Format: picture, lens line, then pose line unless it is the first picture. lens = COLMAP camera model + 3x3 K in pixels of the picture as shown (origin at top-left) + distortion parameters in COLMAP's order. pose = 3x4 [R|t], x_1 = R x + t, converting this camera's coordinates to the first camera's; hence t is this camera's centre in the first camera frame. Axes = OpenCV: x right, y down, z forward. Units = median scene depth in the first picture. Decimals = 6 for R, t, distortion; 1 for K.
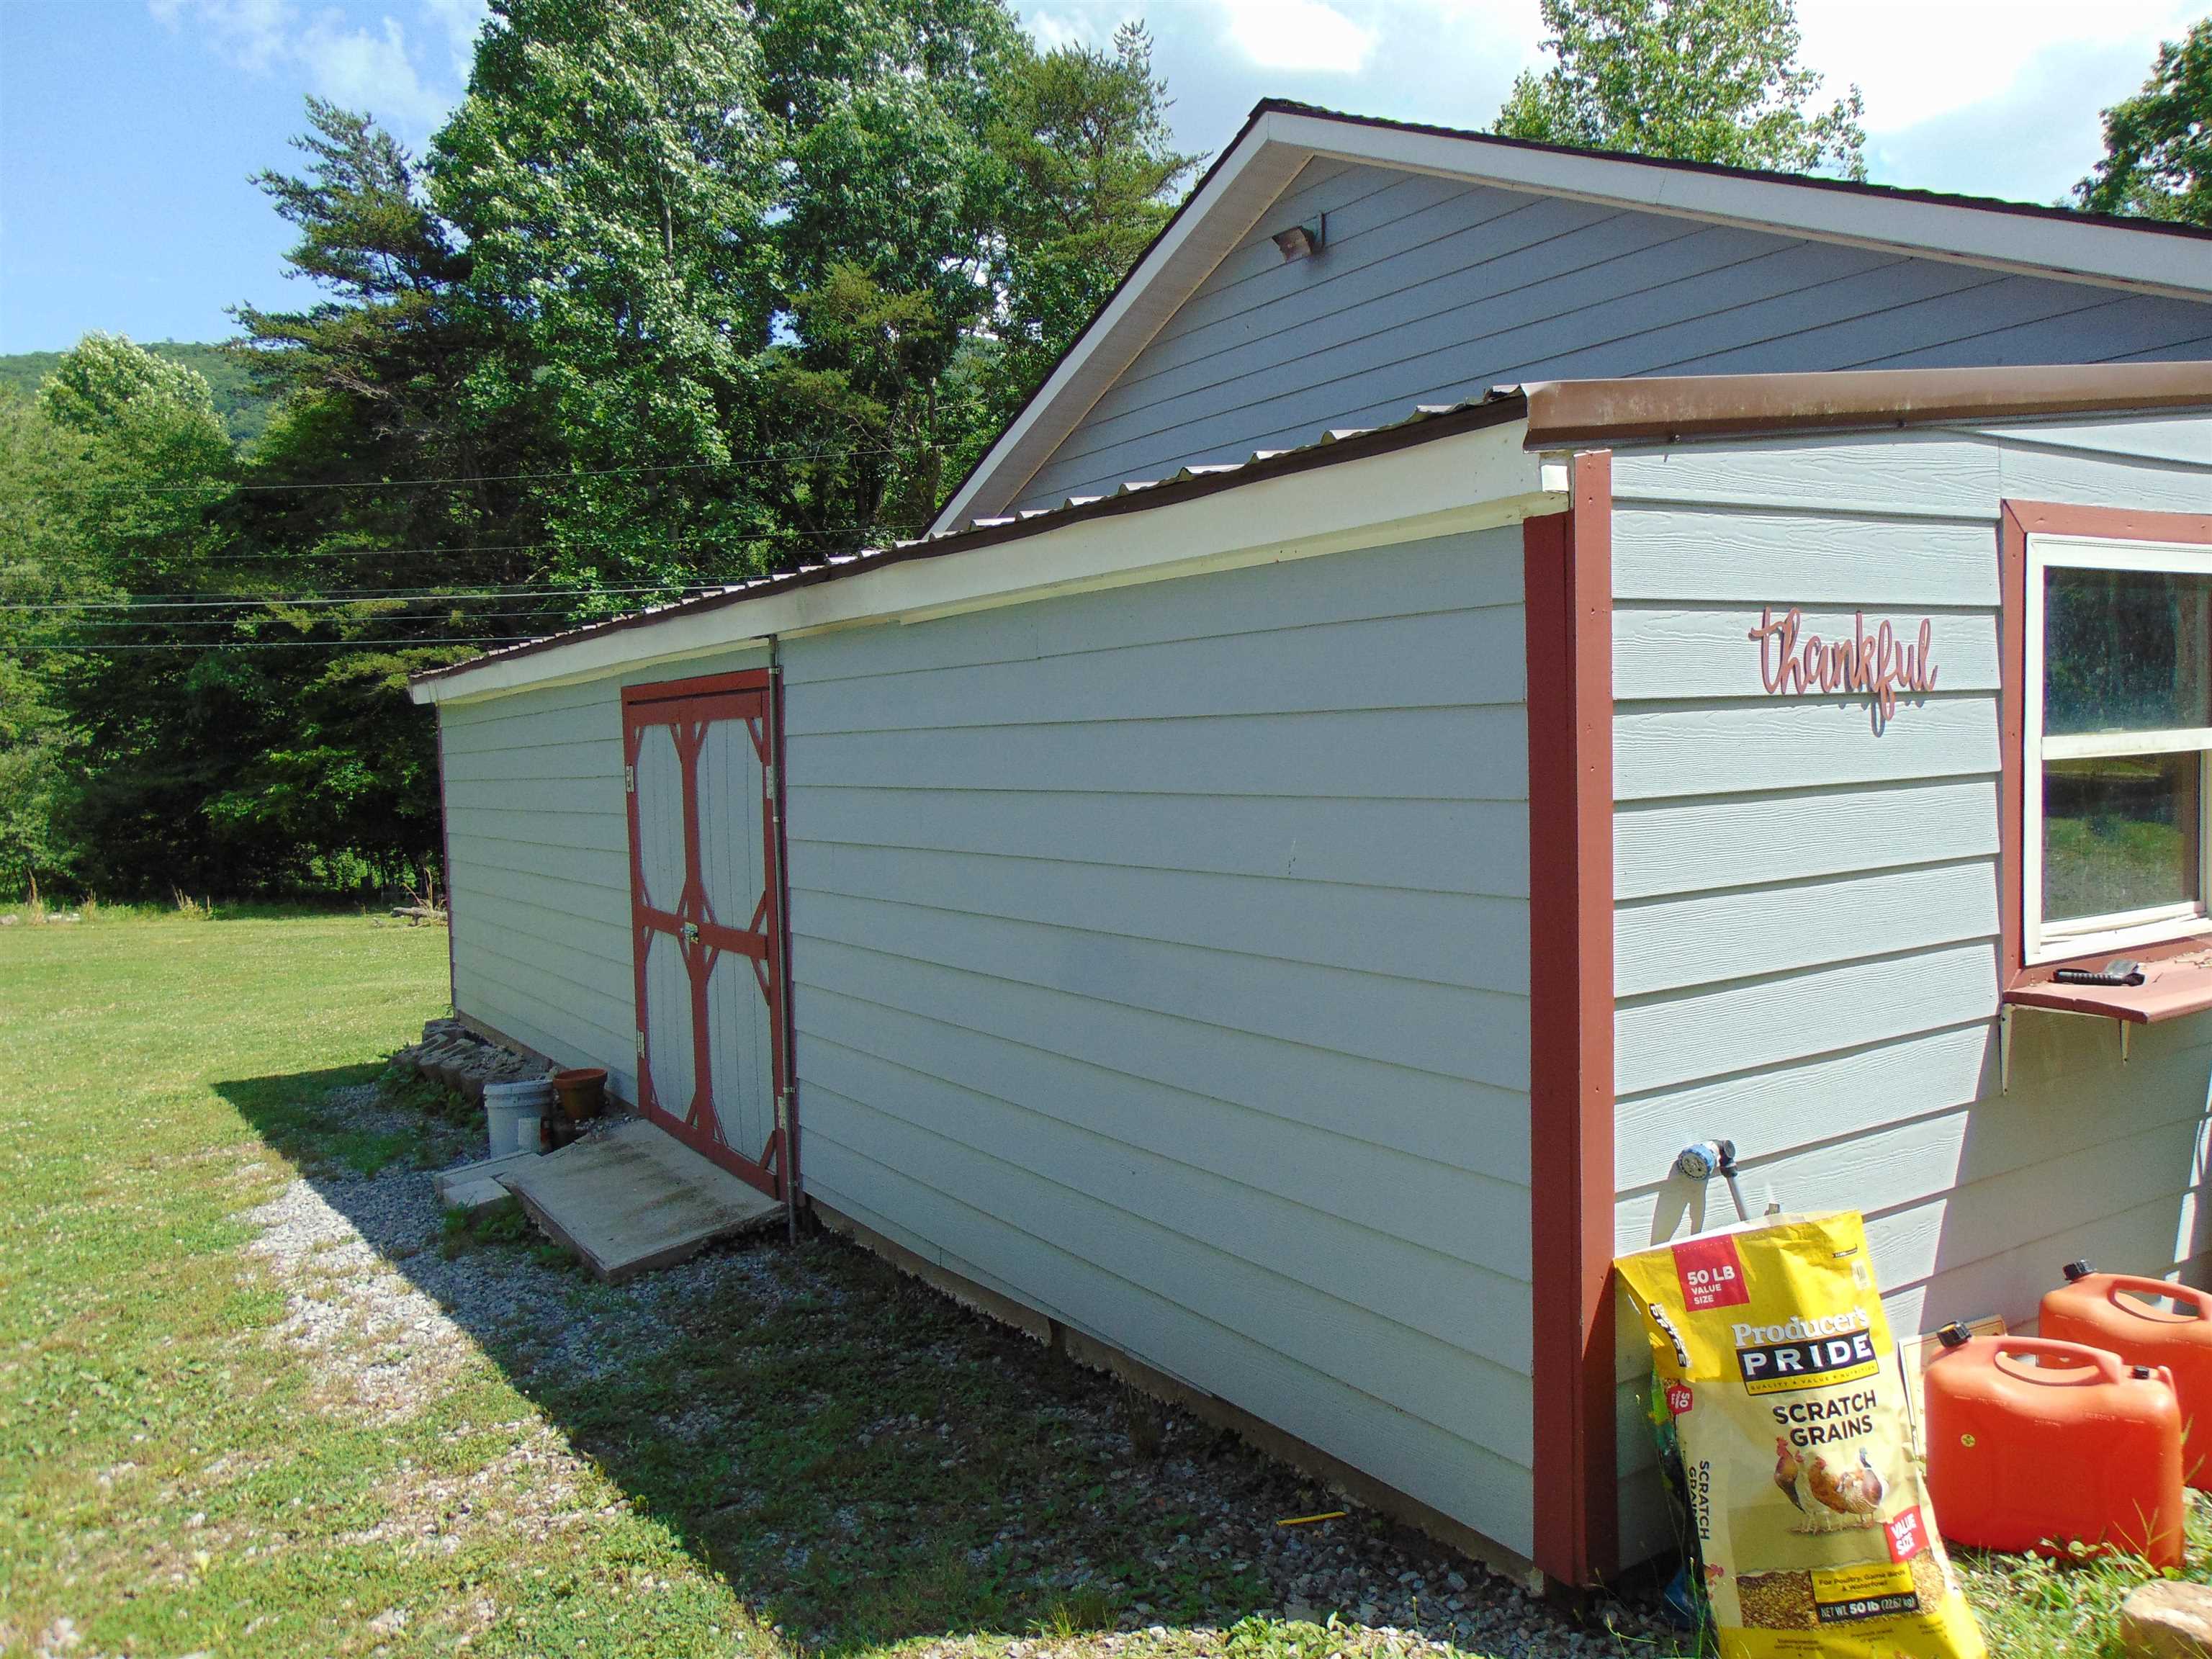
lens RADIAL K [[1616.8, 0, 1094.6], [0, 1616.8, 830.1], [0, 0, 1]] dist [-0.004600, 0.005549]
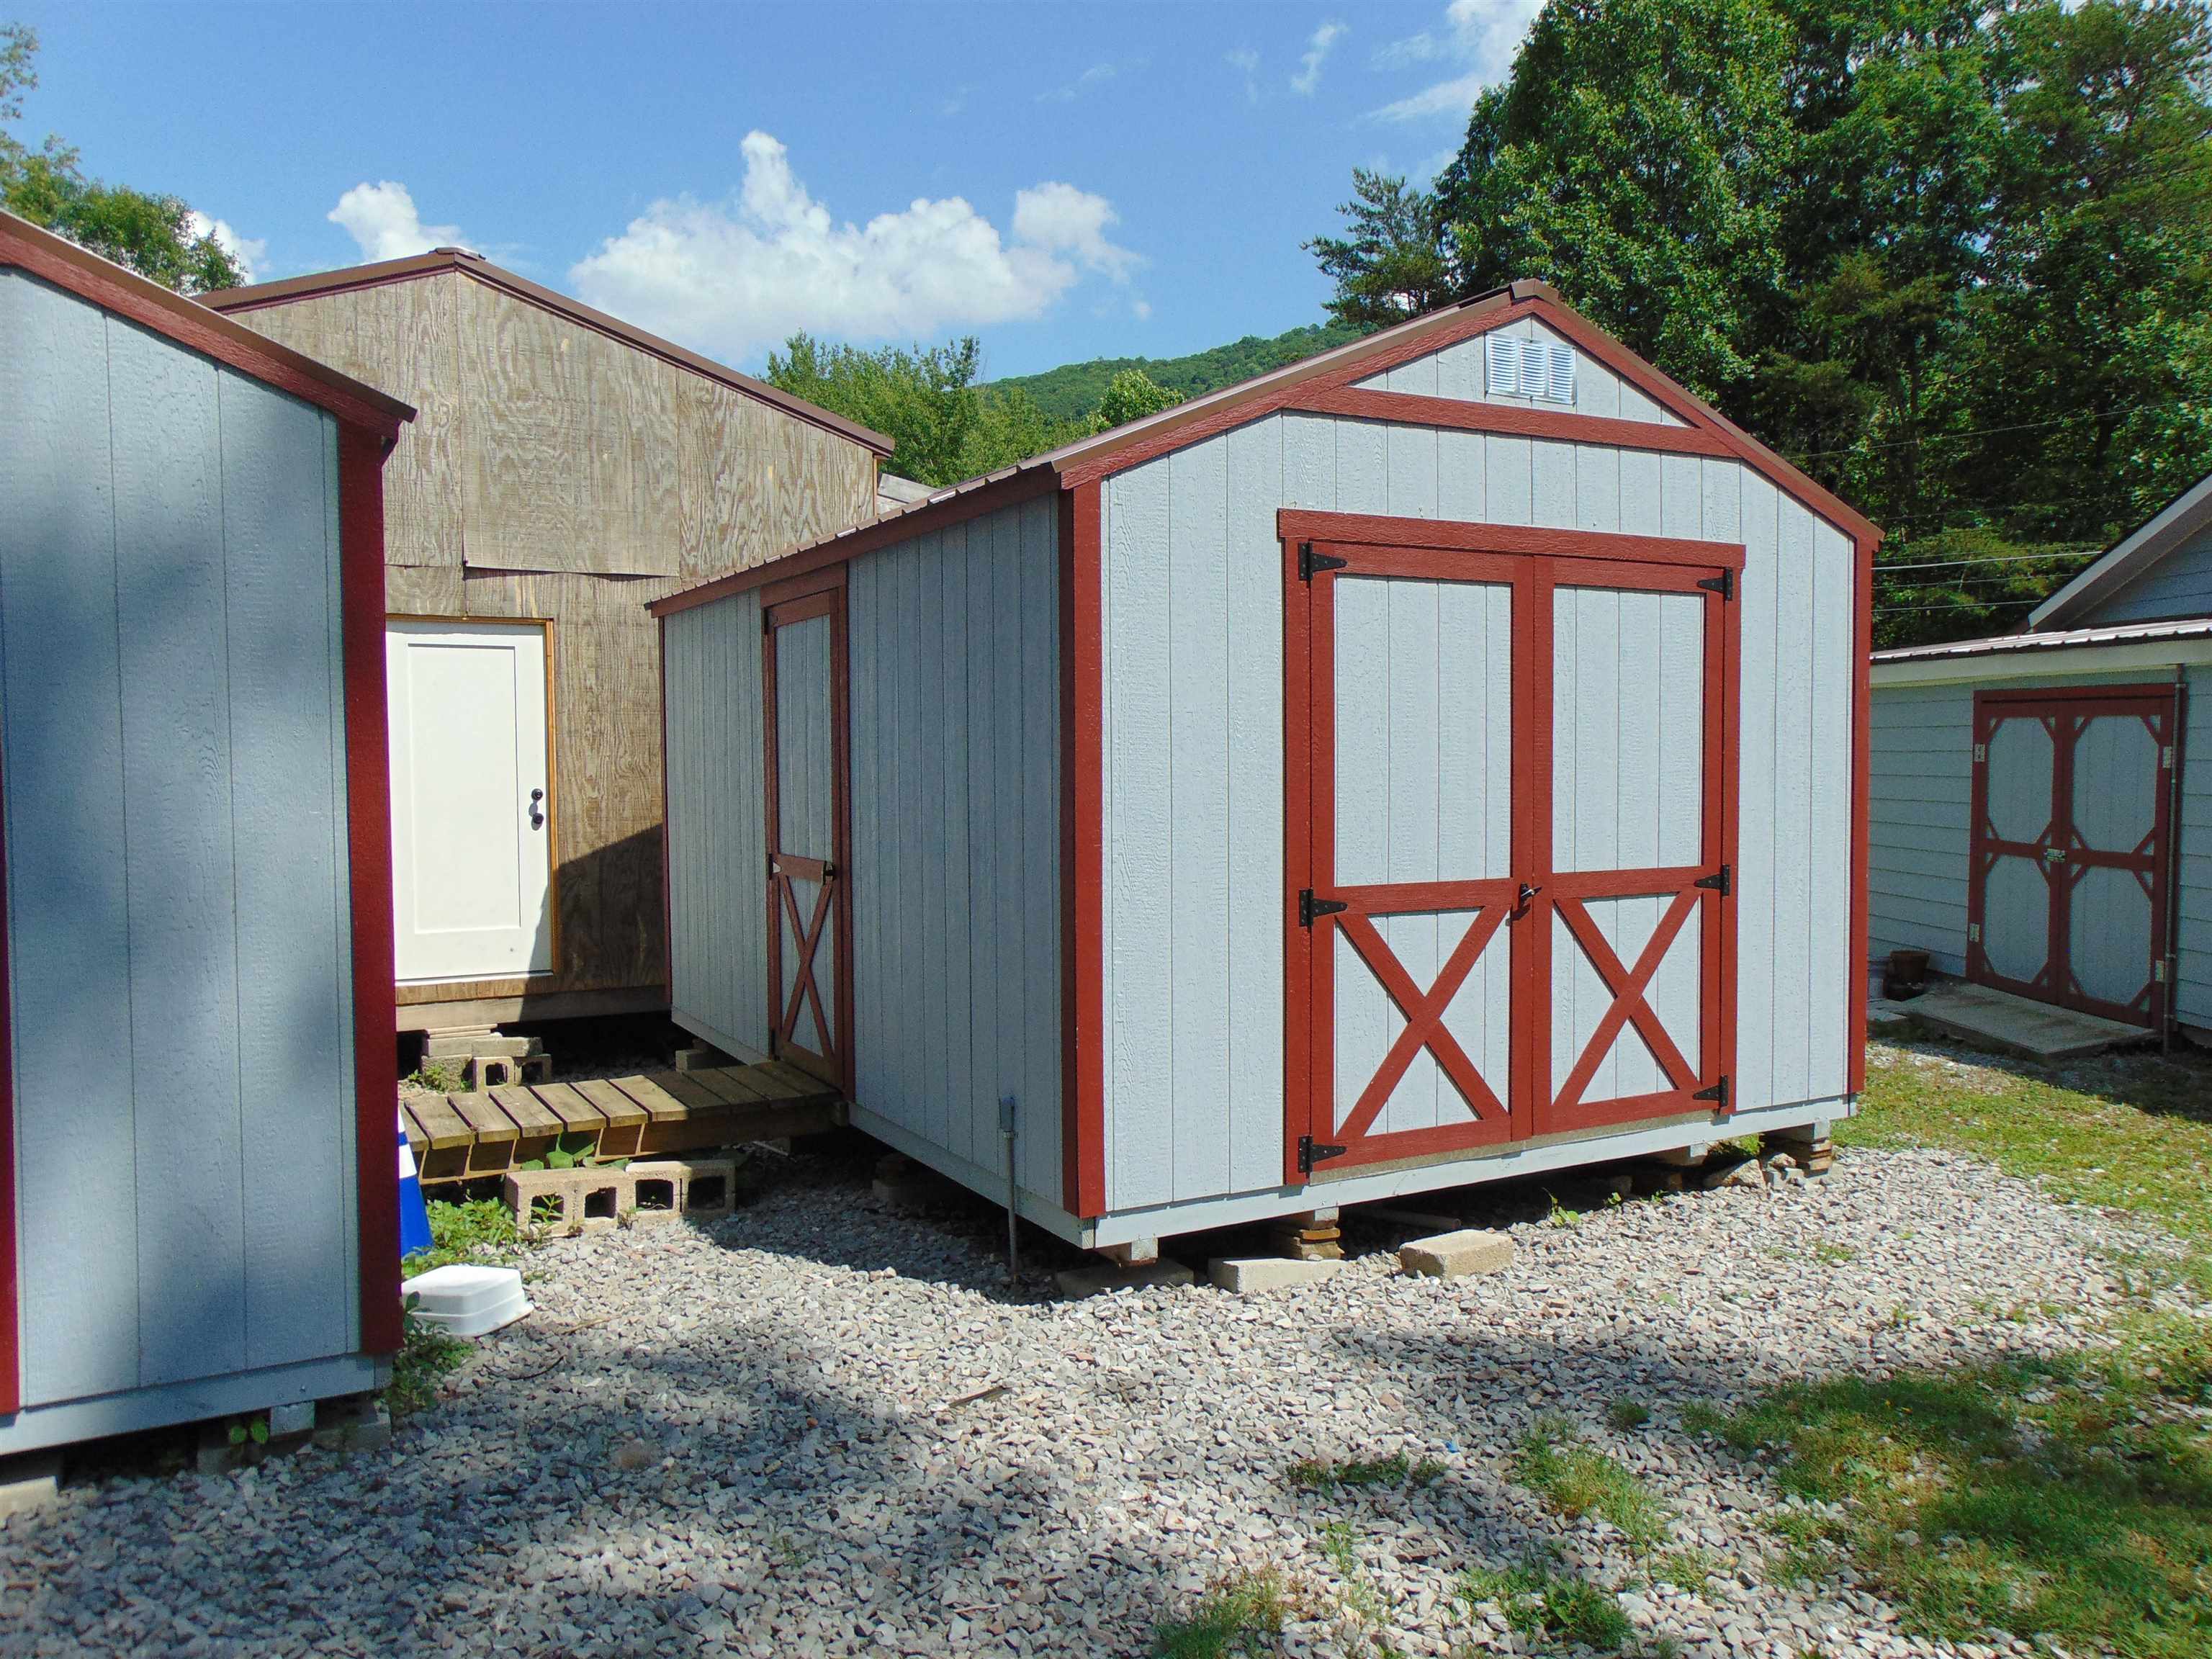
lens RADIAL K [[1616.8, 0, 1107.2], [0, 1616.8, 844.8], [0, 0, 1]] dist [-0.004600, 0.005549]
pose [[0.876207, 0.055847, -0.478689, -0.282221], [-0.045095, 0.998406, 0.033937, 0.038856], [0.479821, -0.008150, 0.877328, -0.693734]]
